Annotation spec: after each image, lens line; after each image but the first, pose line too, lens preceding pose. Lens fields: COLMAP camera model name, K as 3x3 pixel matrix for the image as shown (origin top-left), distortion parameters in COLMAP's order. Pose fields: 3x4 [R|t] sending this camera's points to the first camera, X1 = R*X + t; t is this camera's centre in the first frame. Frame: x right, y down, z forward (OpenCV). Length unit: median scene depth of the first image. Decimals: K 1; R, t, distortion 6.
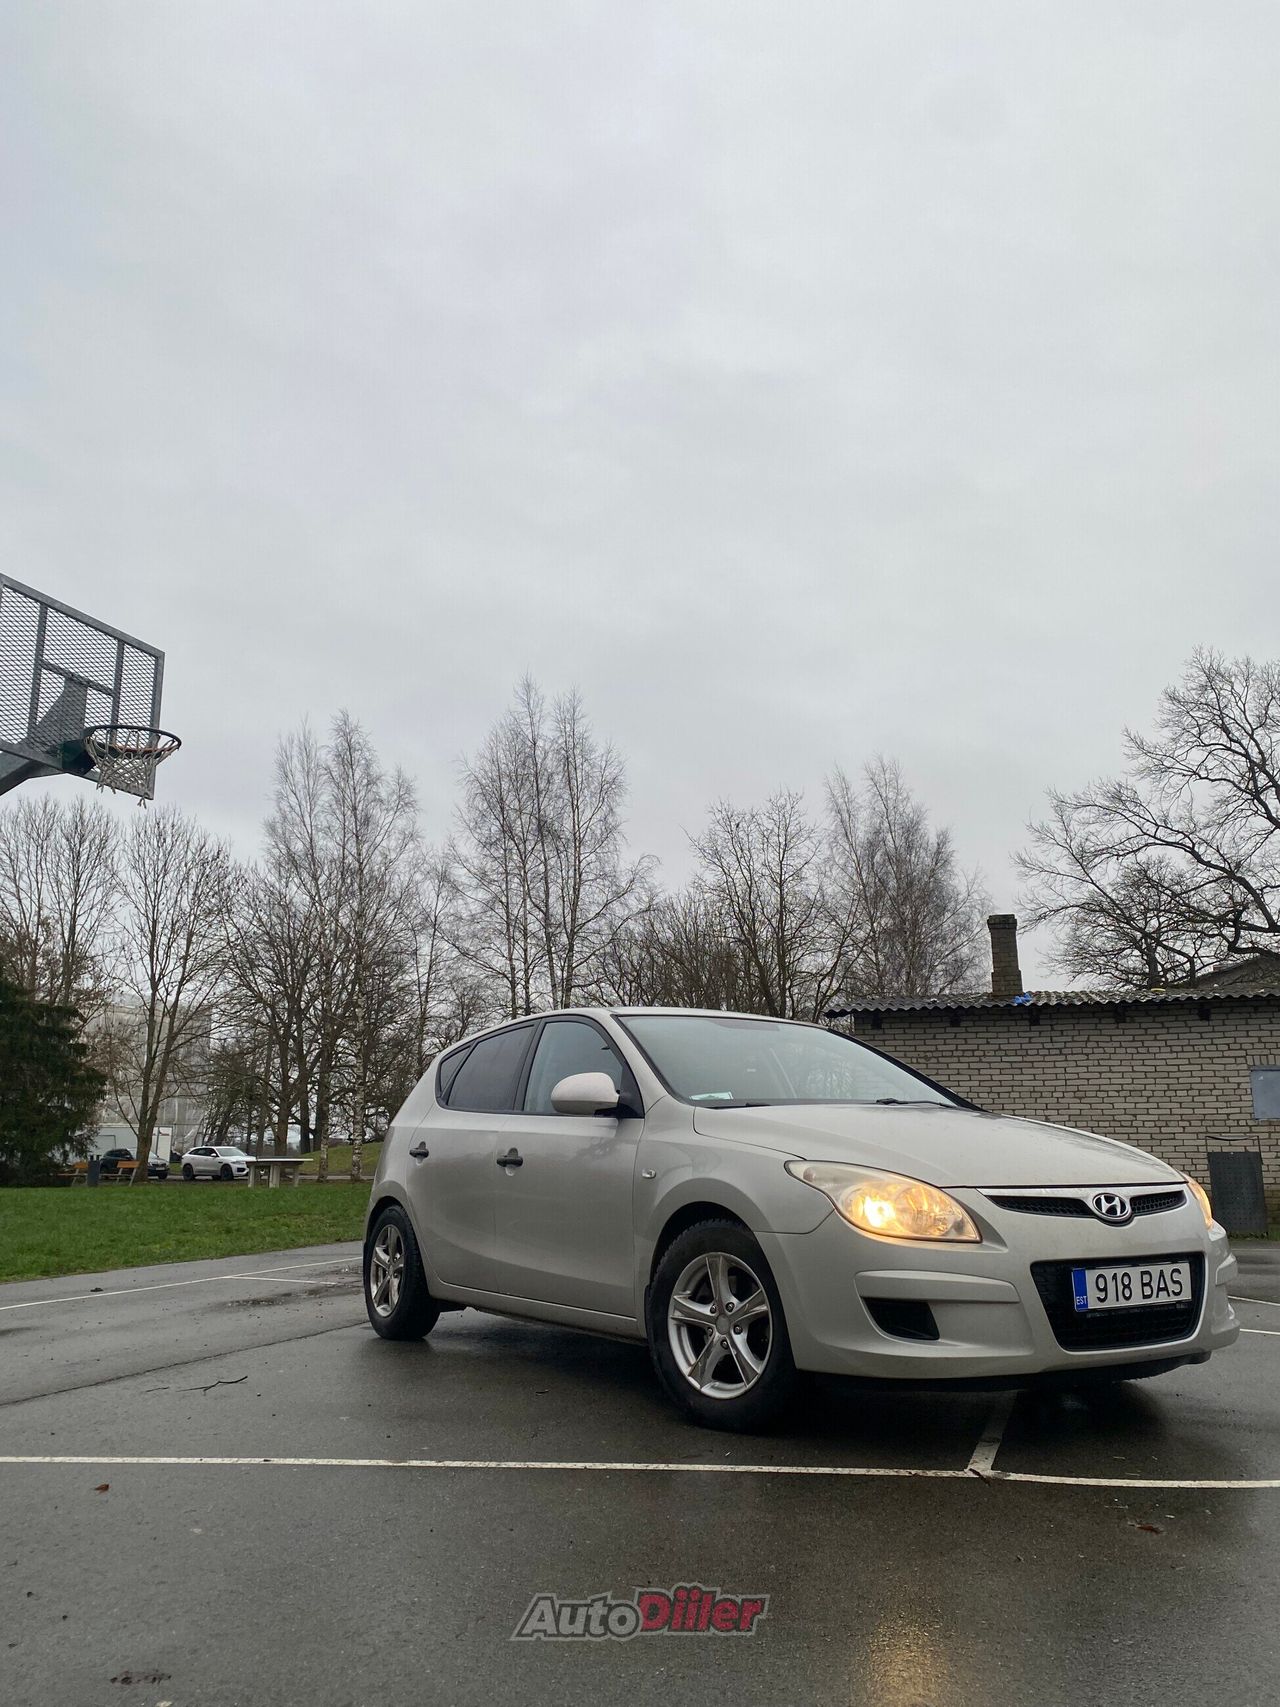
lens RADIAL K [[1299.7, 0, 640.0], [0, 1299.7, 853.5], [0, 0, 1]] dist [0.018858, -0.006894]
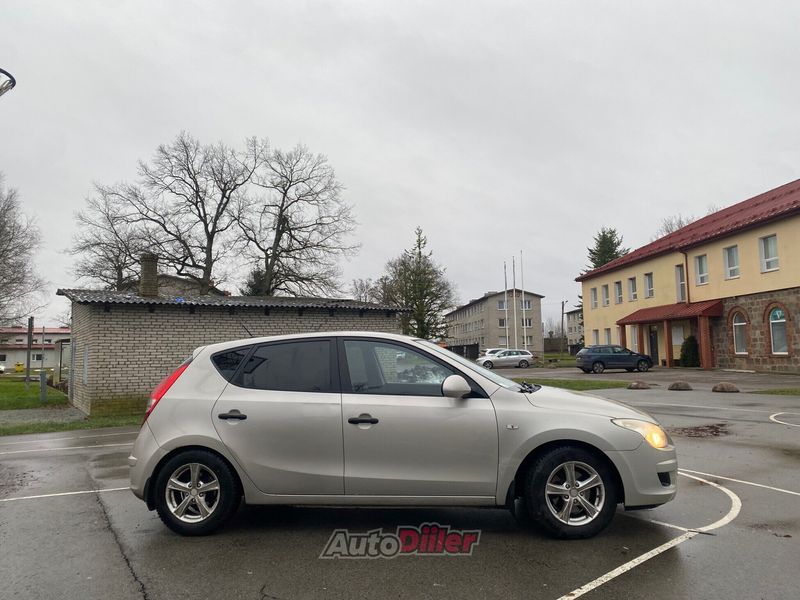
lens RADIAL K [[609.1, 0, 403.7], [0, 609.1, 292.9], [0, 0, 1]] dist [0.018858, -0.006894]
pose [[0.622427, 0.069723, 0.779566, -0.104967], [-0.160982, 0.986133, 0.040335, 0.003728], [-0.765943, -0.150602, 0.625020, 0.069813]]
